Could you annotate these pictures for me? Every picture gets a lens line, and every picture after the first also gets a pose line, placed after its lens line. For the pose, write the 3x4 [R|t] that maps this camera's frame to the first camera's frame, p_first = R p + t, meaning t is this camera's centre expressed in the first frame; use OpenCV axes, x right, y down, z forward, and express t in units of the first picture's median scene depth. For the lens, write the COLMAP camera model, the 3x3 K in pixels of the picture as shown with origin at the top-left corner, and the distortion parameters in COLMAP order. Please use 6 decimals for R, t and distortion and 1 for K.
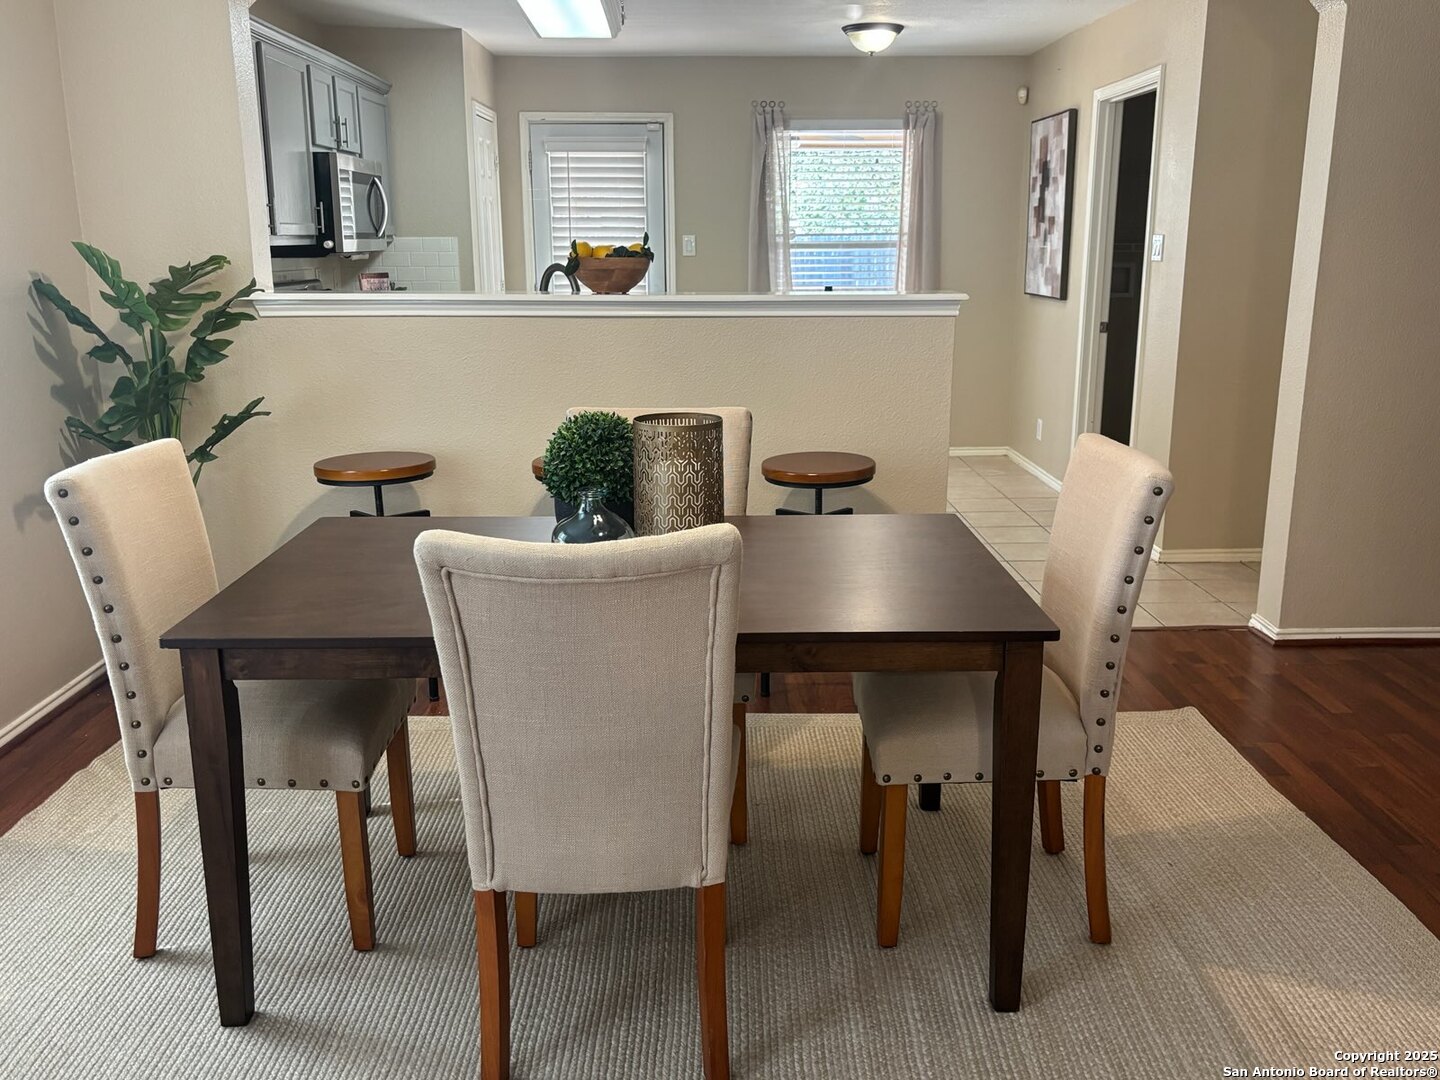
lens RADIAL K [[1242.7, 0, 732.1], [0, 1242.7, 525.3], [0, 0, 1]] dist [0.046445, -0.004591]
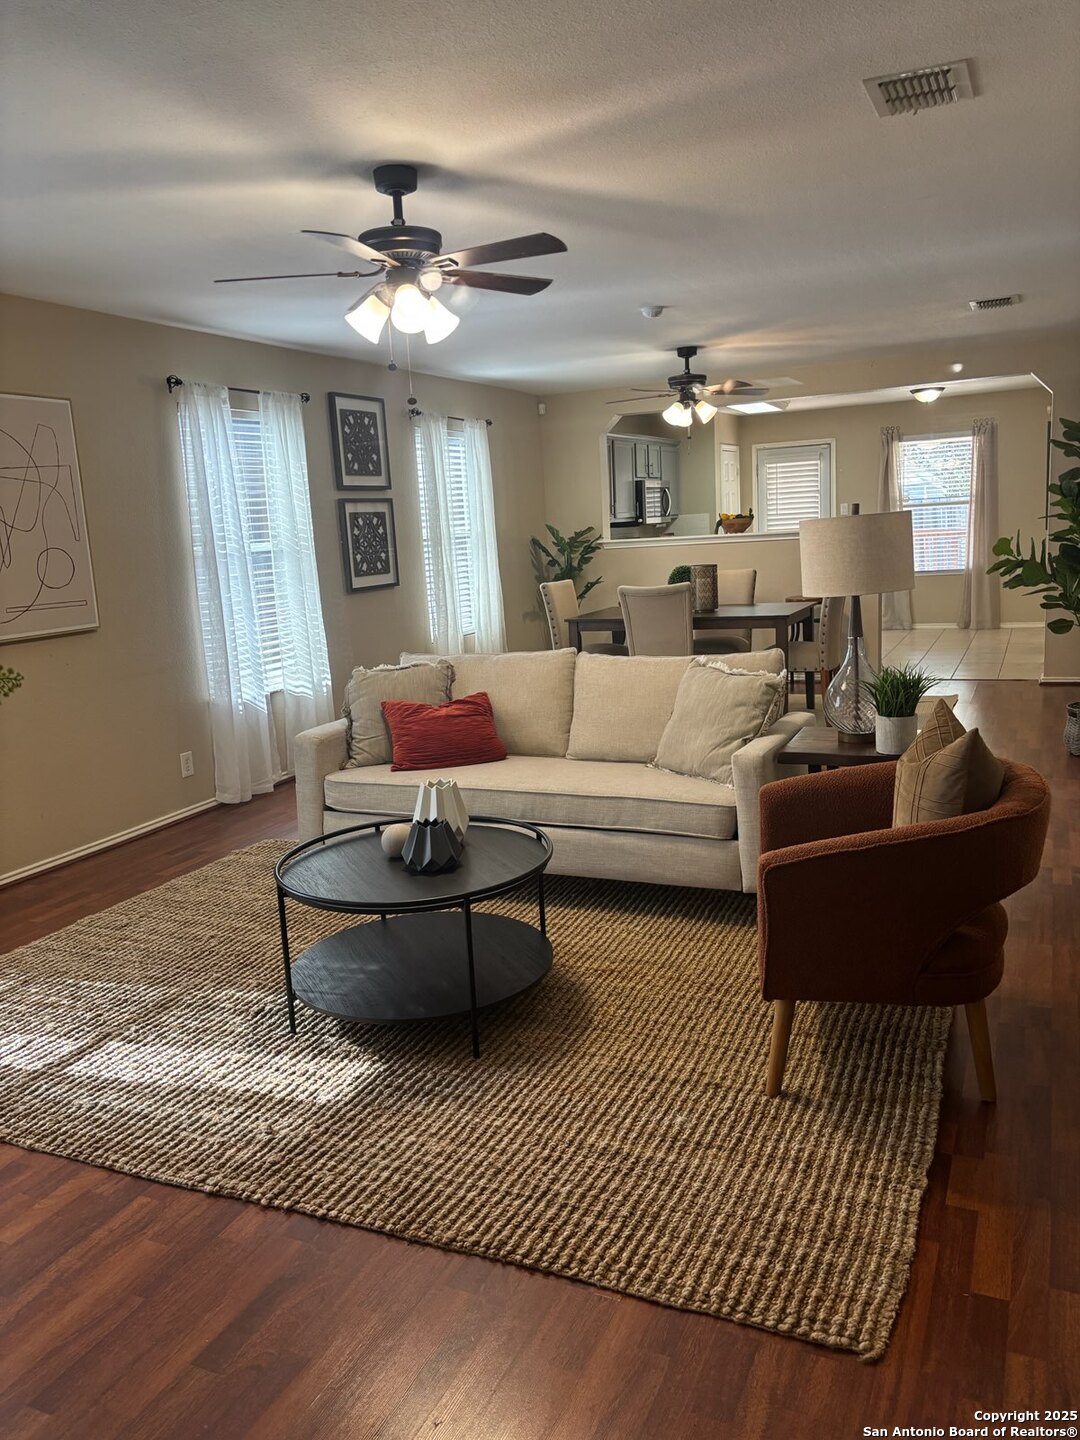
lens RADIAL K [[1078.2, 0, 539.6], [0, 1078.2, 731.3], [0, 0, 1]] dist [0.033141, -0.051385]
pose [[0.896255, 0.037354, -0.441963, 0.490030], [-0.048433, 0.998731, -0.013806, 0.240793], [0.440886, 0.033780, 0.896927, -1.024979]]
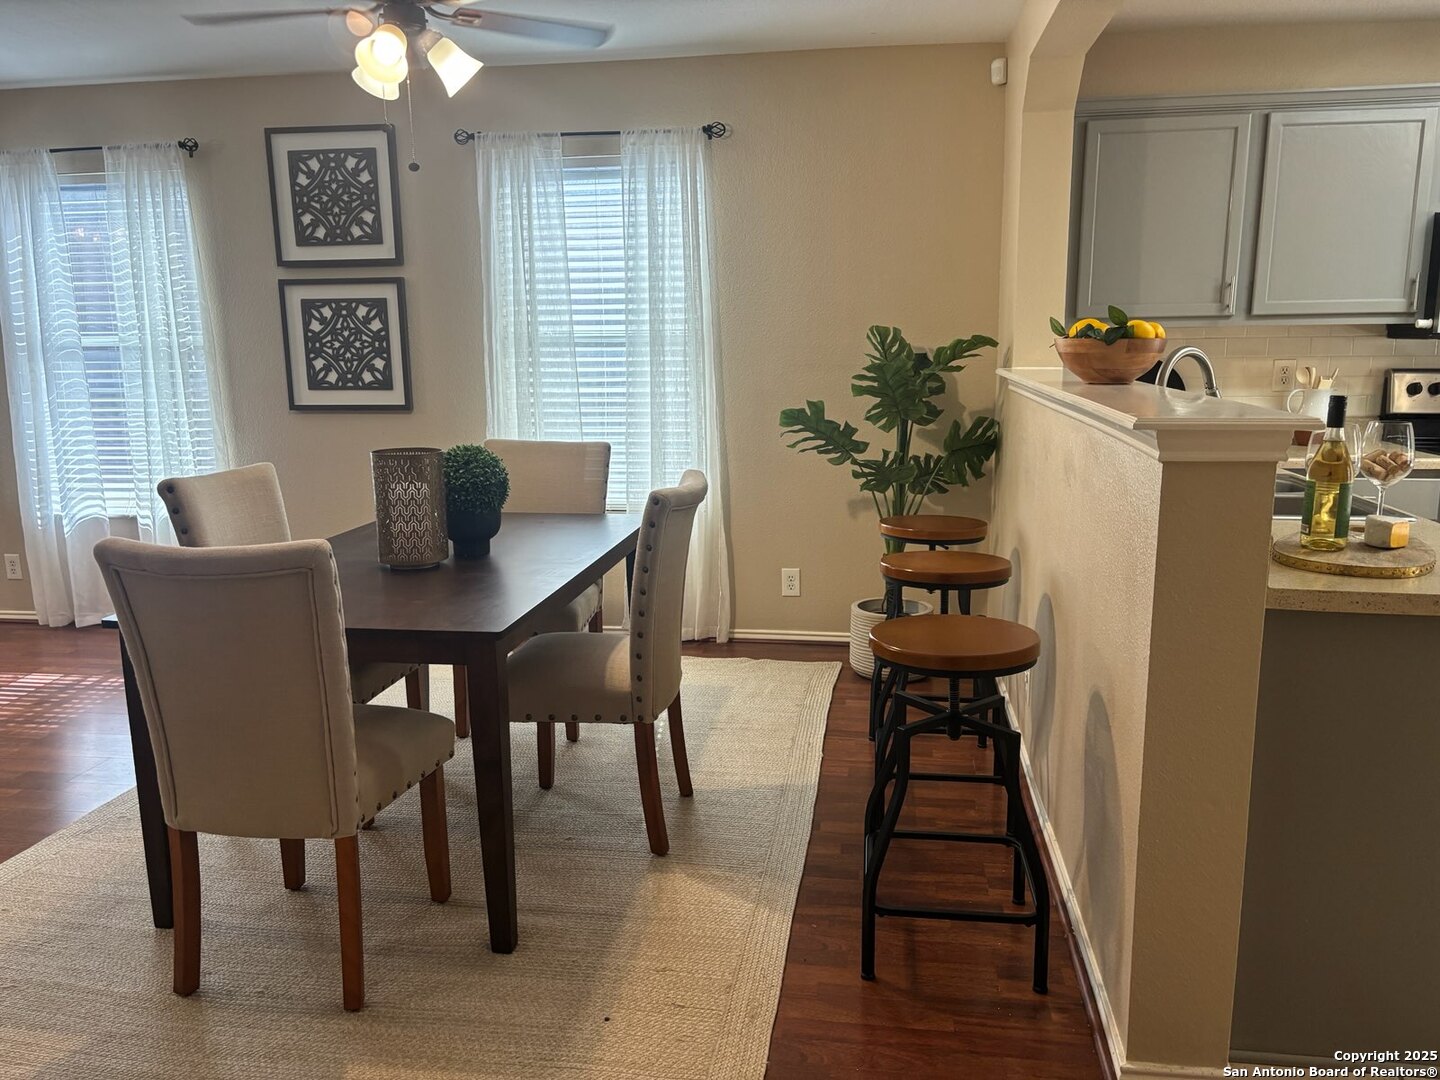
lens RADIAL K [[1078.2, 0, 722.6], [0, 1078.2, 534.8], [0, 0, 1]] dist [0.033141, -0.051385]
pose [[-0.161482, 0.182347, -0.969883, 0.591738], [-0.212962, 0.953187, 0.214665, -0.181755], [0.963624, 0.241213, -0.115089, 0.839378]]
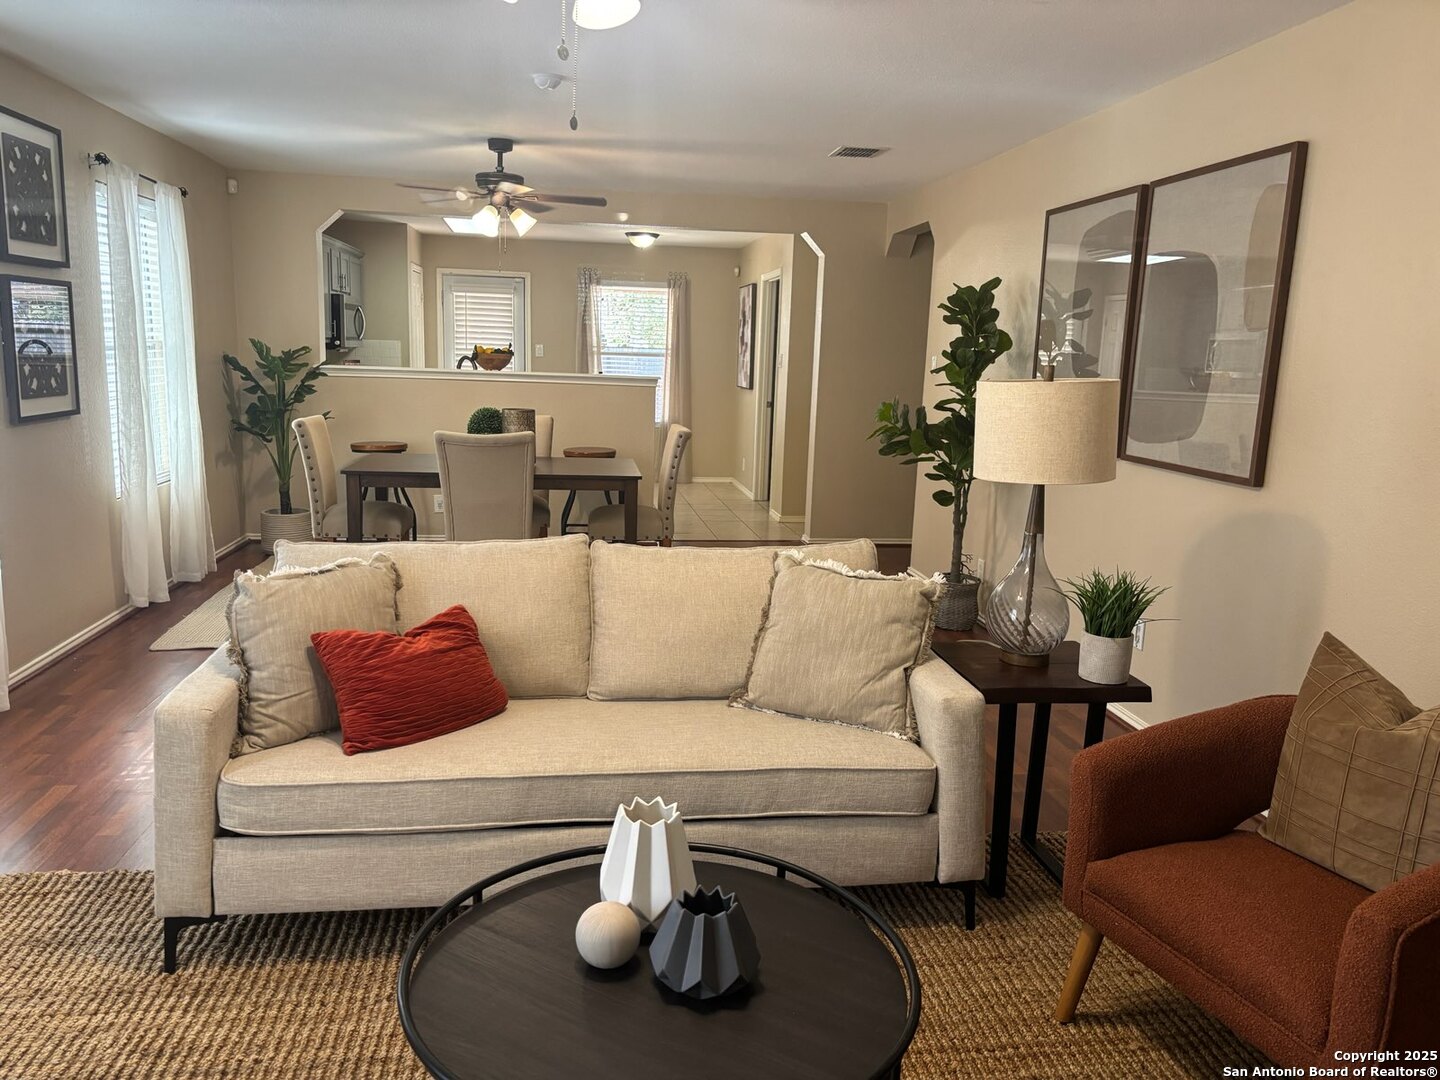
lens RADIAL K [[1078.2, 0, 720.2], [0, 1078.2, 547.3], [0, 0, 1]] dist [0.033141, -0.051385]
pose [[0.992879, 0.013564, 0.118353, 0.068962], [-0.008013, 0.998851, -0.047255, 0.186586], [-0.118858, 0.045970, 0.991847, -0.803568]]
